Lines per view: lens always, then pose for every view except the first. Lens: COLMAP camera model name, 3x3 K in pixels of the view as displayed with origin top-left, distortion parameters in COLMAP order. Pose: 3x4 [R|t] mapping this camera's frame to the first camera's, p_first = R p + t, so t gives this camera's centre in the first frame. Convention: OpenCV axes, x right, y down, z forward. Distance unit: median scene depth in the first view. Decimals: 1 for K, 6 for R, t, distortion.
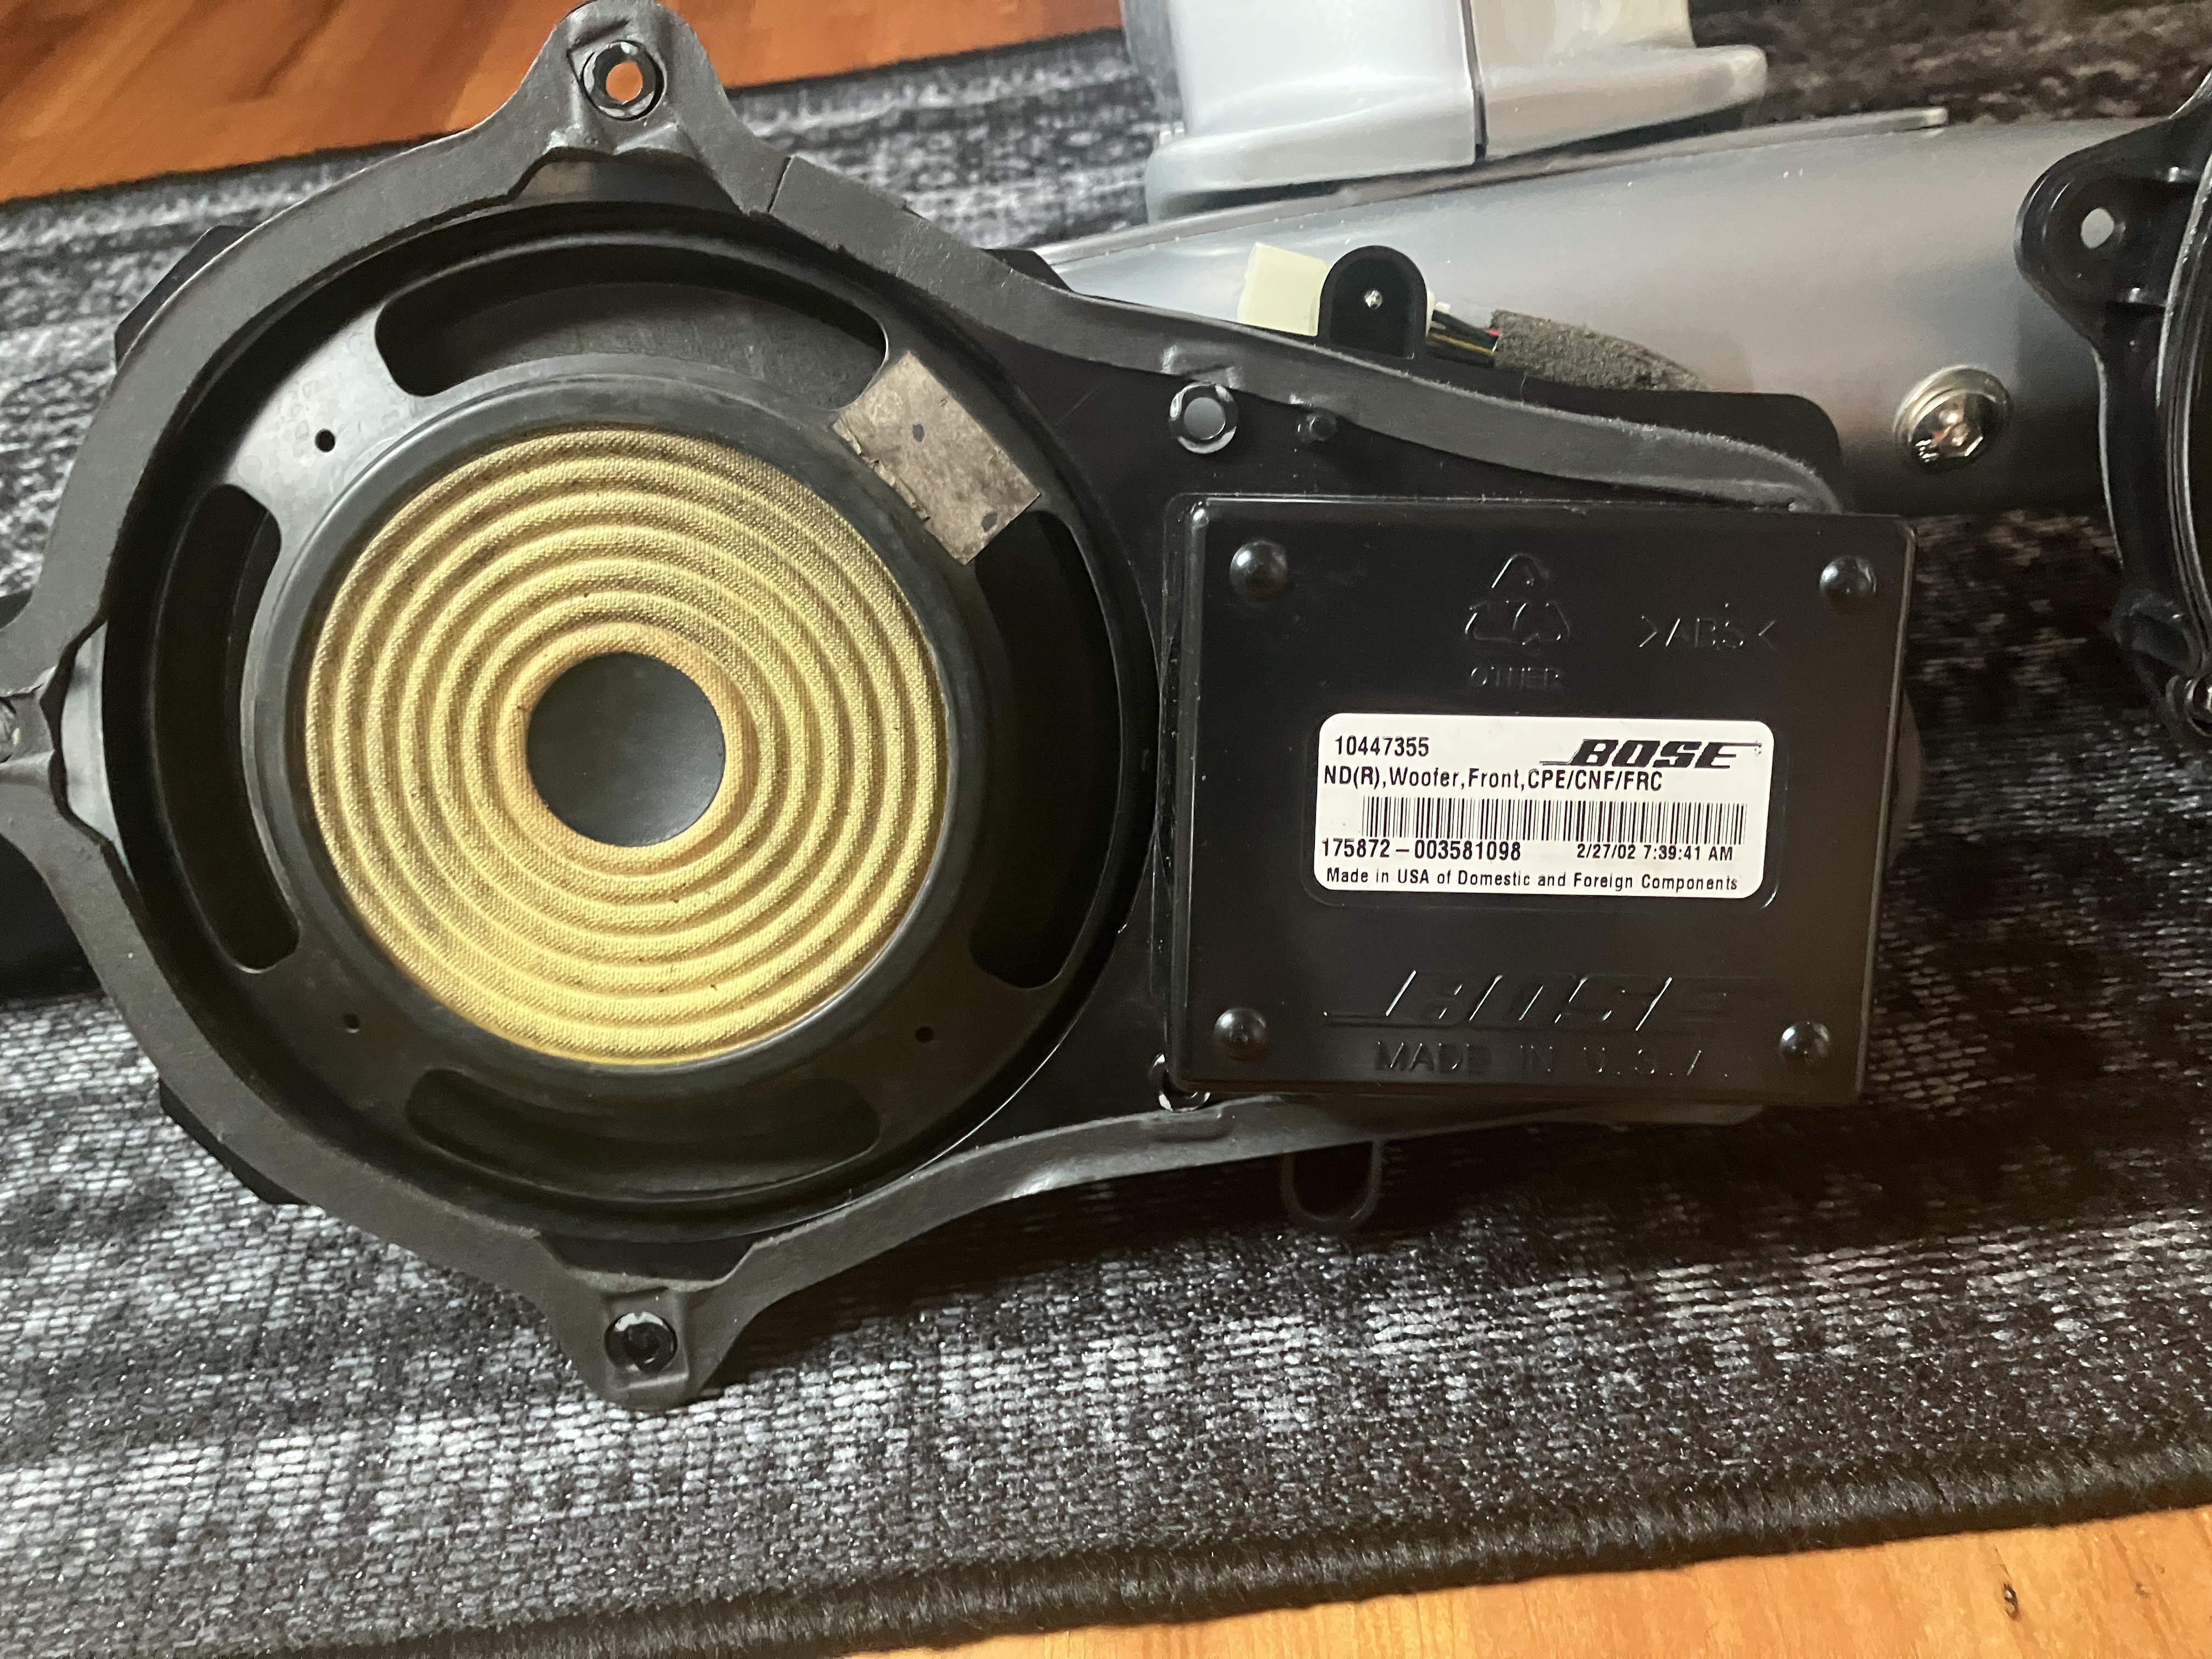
lens RADIAL K [[1786.6, 0, 1129.2], [0, 1786.6, 776.7], [0, 0, 1]] dist [0.059540, -0.127090]
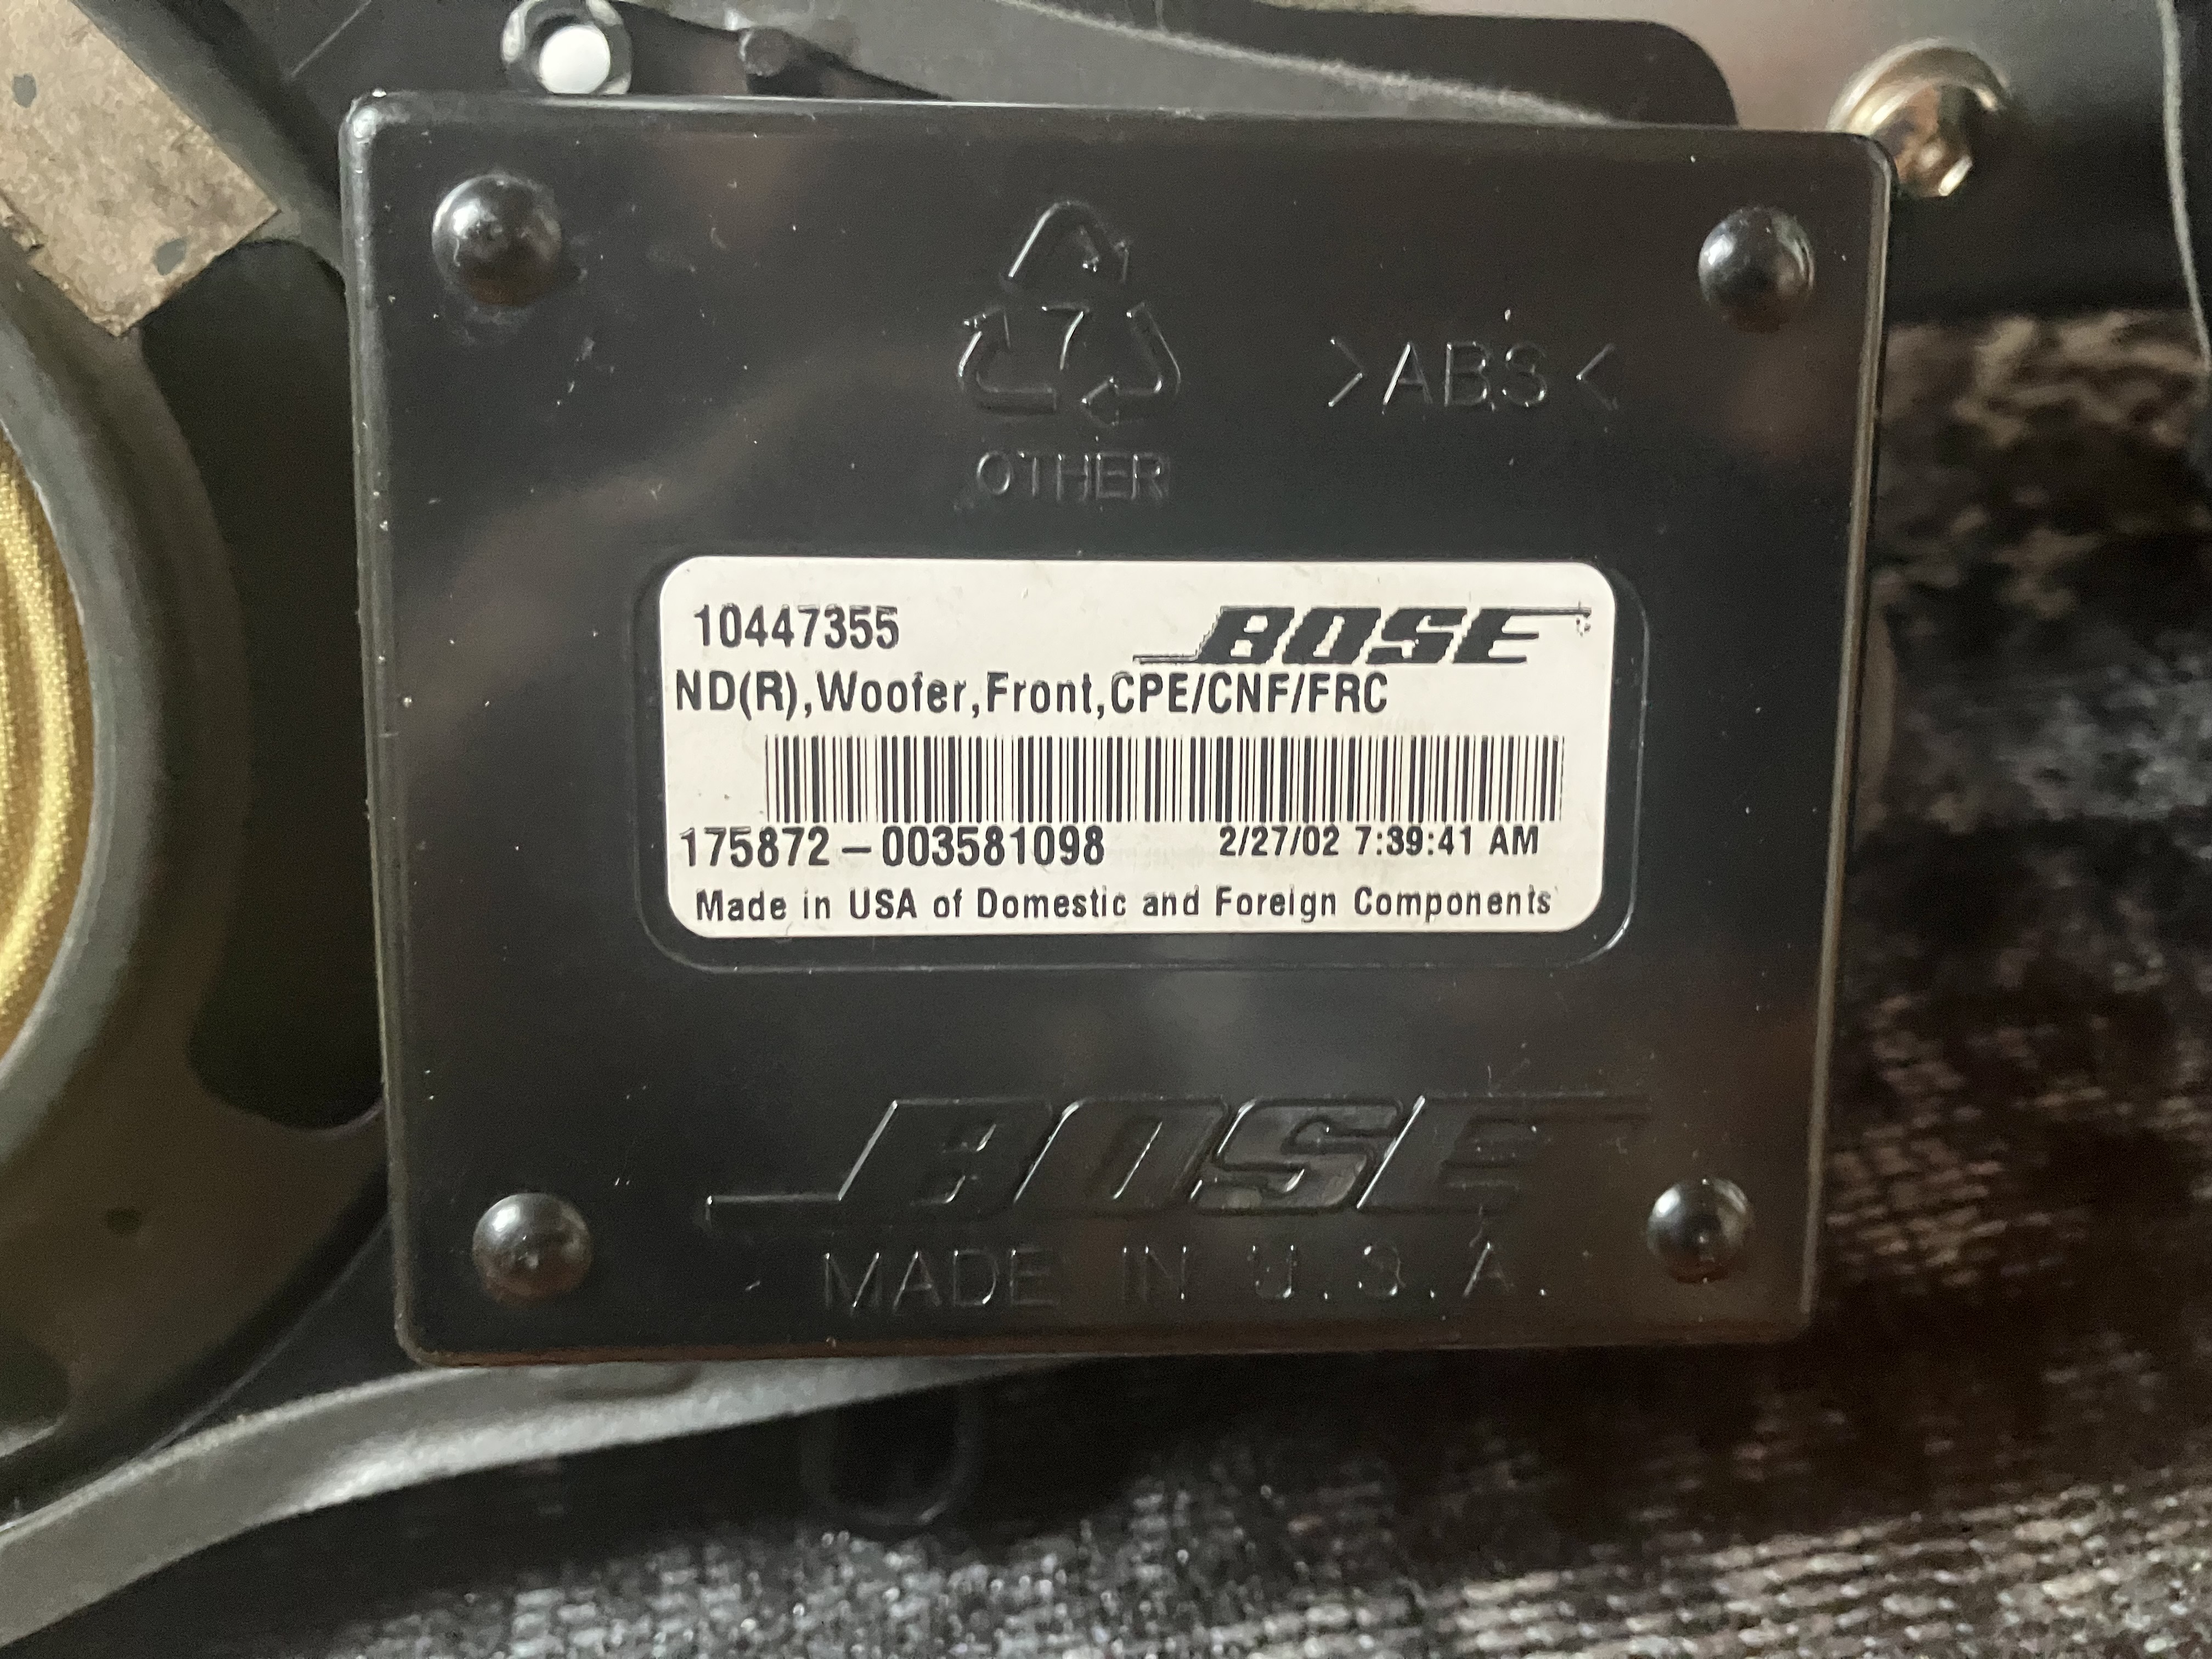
lens RADIAL K [[1848.7, 0, 1110.7], [0, 1848.7, 790.4], [0, 0, 1]] dist [0.114478, -0.200602]
pose [[0.998703, -0.022538, 0.045649, 0.197310], [0.023073, 0.999671, -0.011224, 0.032333], [-0.045381, 0.012263, 0.998894, 0.500987]]
